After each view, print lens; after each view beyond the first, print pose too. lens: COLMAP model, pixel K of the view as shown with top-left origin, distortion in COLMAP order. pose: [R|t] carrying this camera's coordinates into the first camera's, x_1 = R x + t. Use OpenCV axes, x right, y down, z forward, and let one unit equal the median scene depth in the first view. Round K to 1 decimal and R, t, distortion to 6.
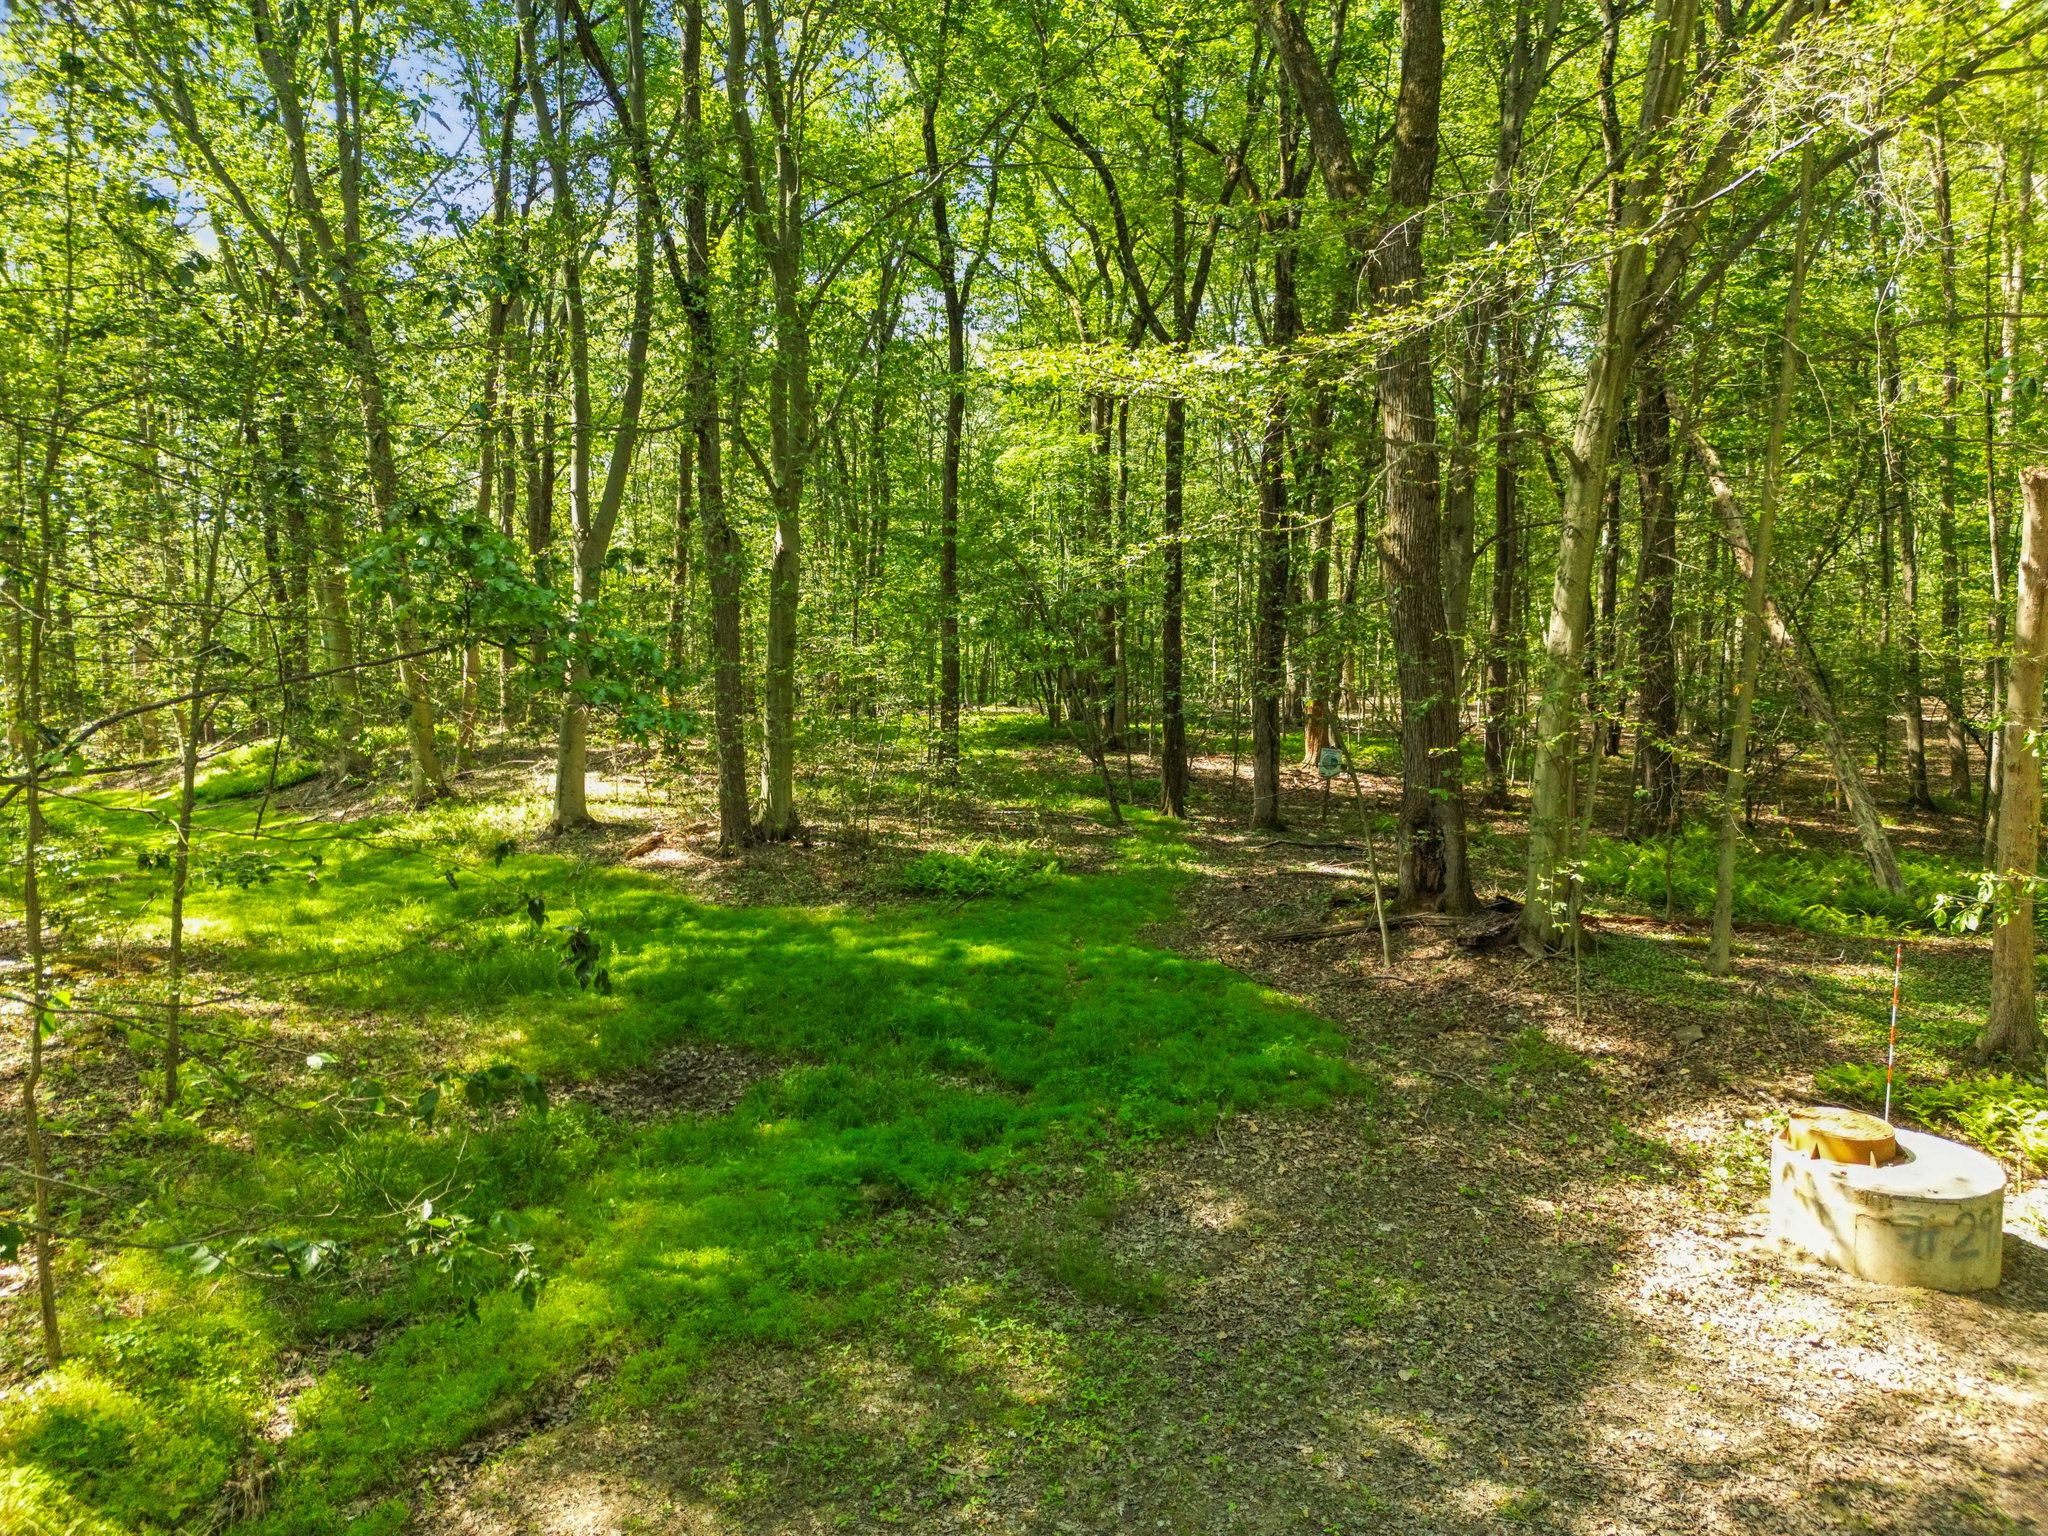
lens RADIAL K [[1436.7, 0, 1024.0], [0, 1436.7, 768.0], [0, 0, 1]] dist [0.058529, -0.052530]
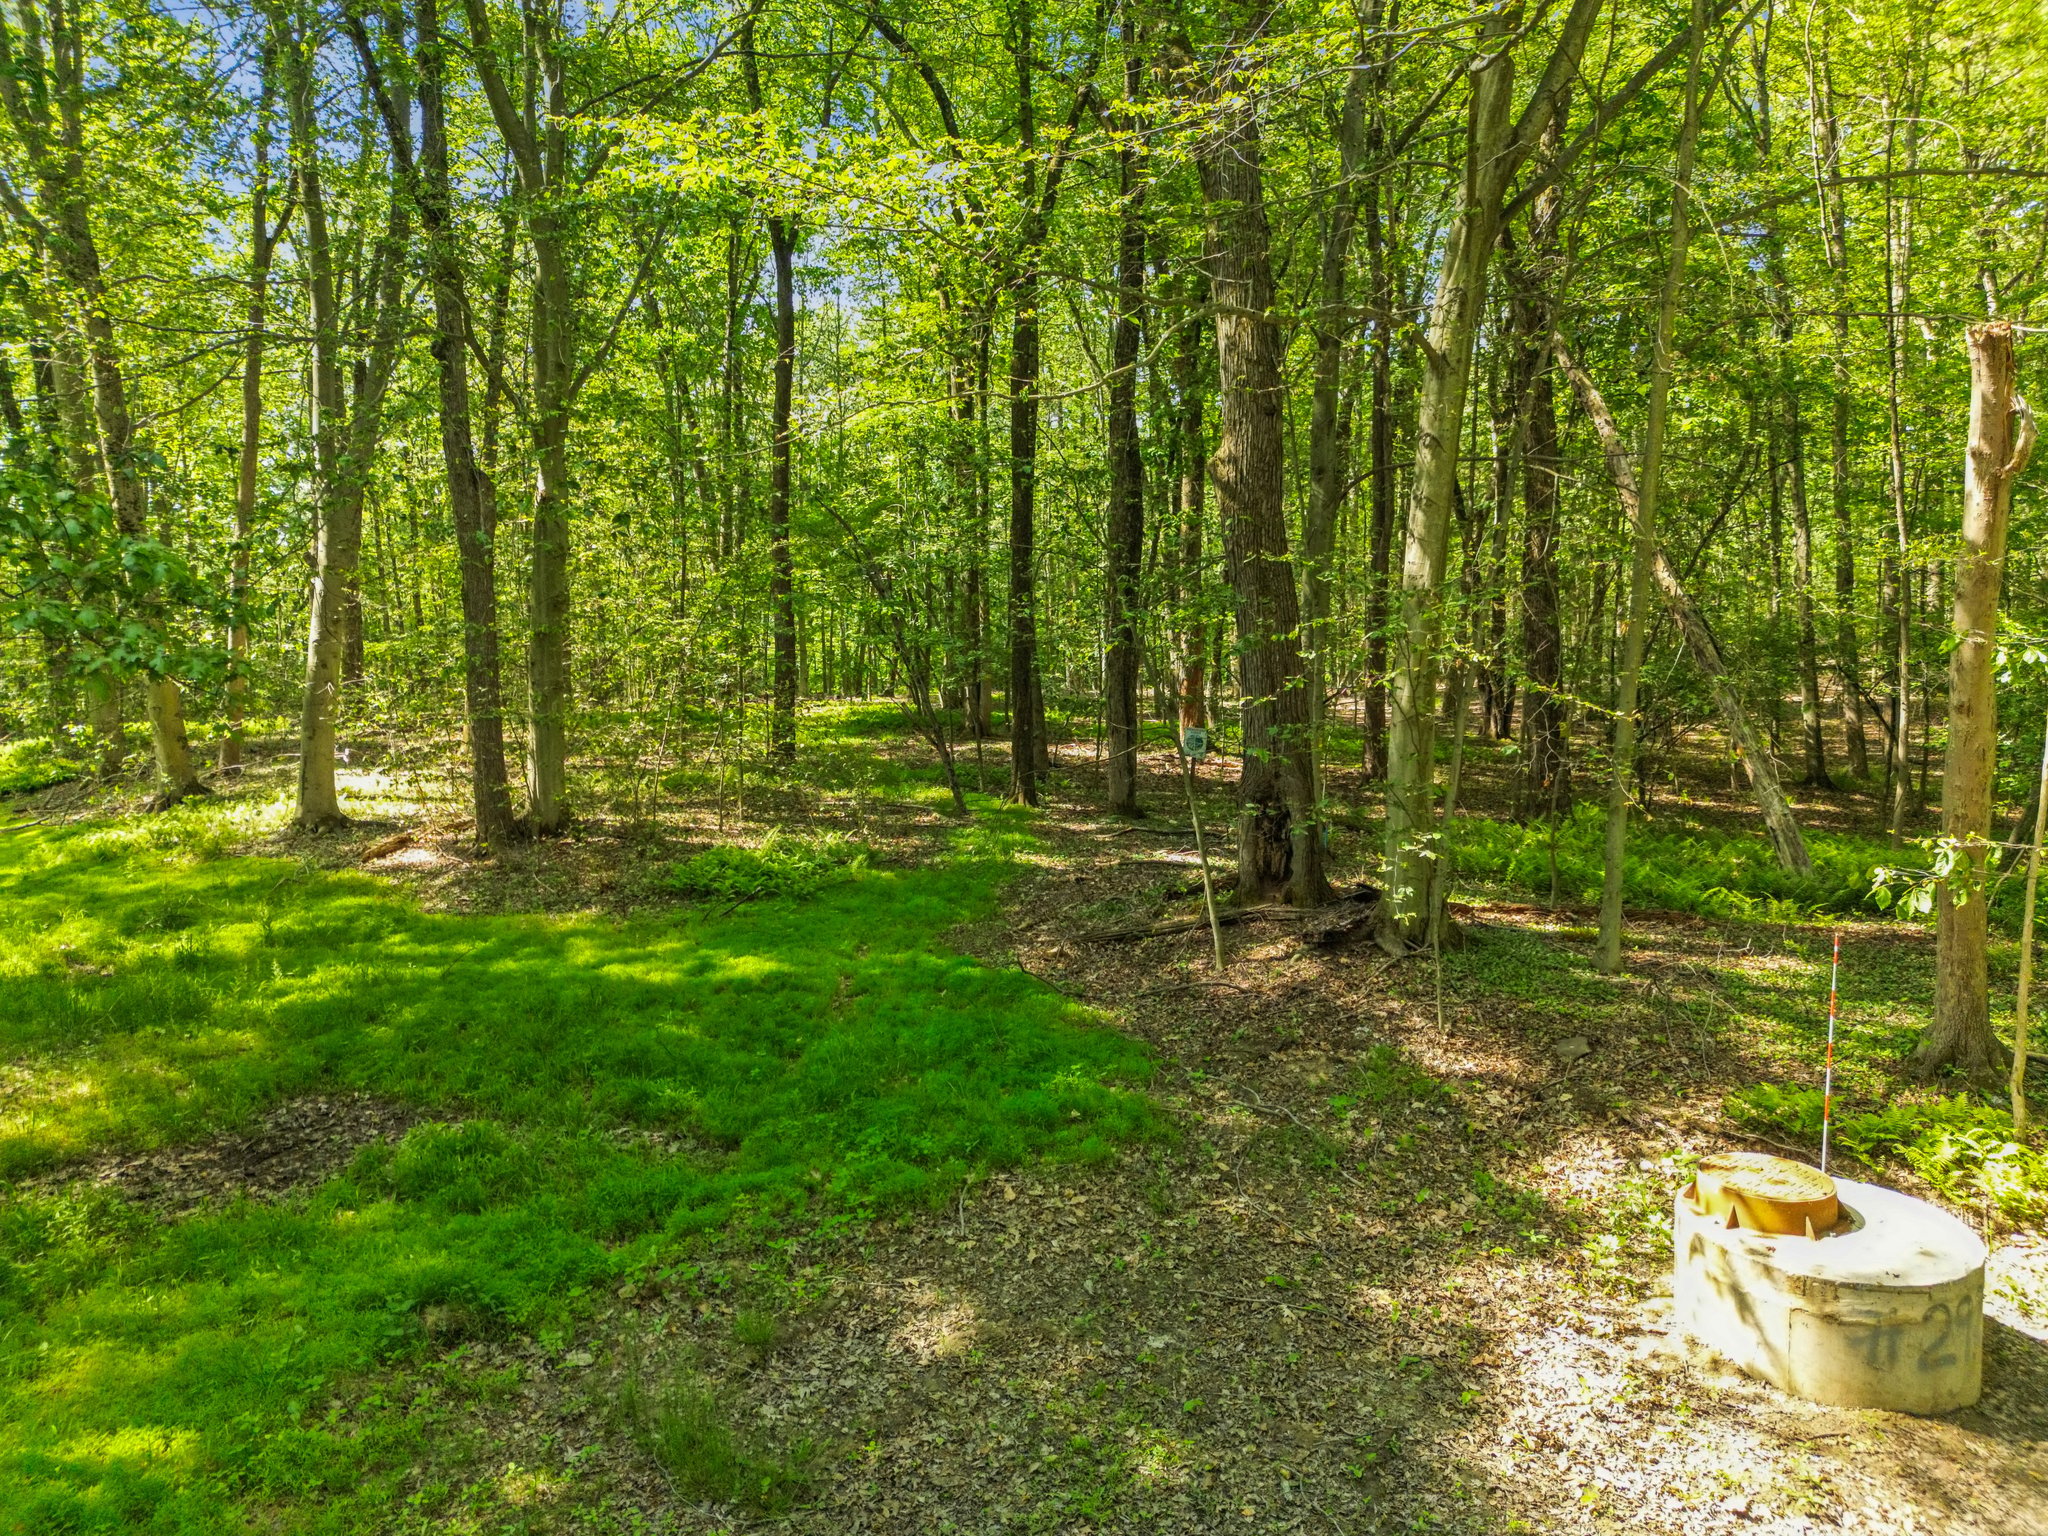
lens RADIAL K [[1436.7, 0, 1024.0], [0, 1436.7, 768.0], [0, 0, 1]] dist [0.058529, -0.052530]
pose [[0.998168, -0.013298, 0.059022, 0.113178], [0.013344, 0.999911, -0.000385, 0.024552], [-0.059012, 0.001172, 0.998257, 0.222995]]
